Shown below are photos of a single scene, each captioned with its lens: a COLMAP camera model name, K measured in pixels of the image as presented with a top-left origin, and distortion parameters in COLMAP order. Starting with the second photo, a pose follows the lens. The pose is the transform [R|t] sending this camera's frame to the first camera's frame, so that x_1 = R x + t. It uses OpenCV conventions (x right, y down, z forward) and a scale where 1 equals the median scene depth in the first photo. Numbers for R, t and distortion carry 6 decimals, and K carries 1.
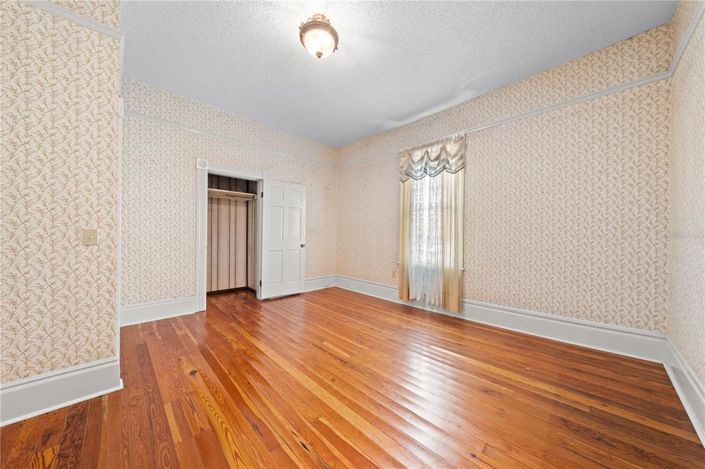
lens RADIAL K [[238.6, 0, 354.2], [0, 238.6, 233.7], [0, 0, 1]] dist [0.000063, -0.000008]
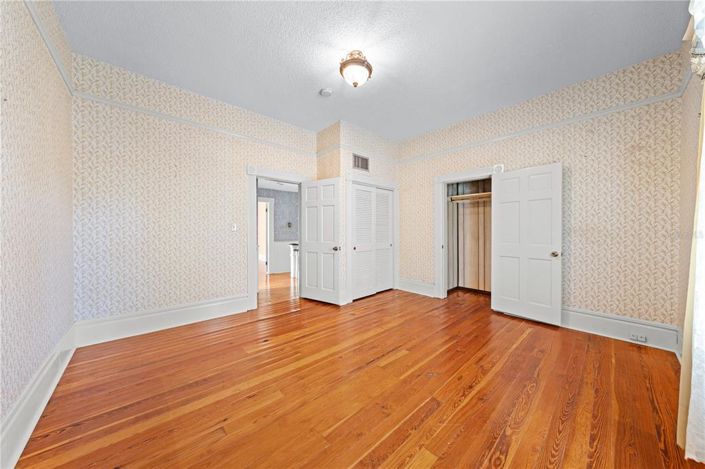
lens RADIAL K [[238.6, 0, 354.5], [0, 238.6, 233.5], [0, 0, 1]] dist [0.000063, -0.000008]
pose [[-0.035457, -0.001523, -0.999370, 0.553654], [-0.011610, 0.999932, -0.001112, -0.000422], [0.999304, 0.011563, -0.035472, 0.558589]]
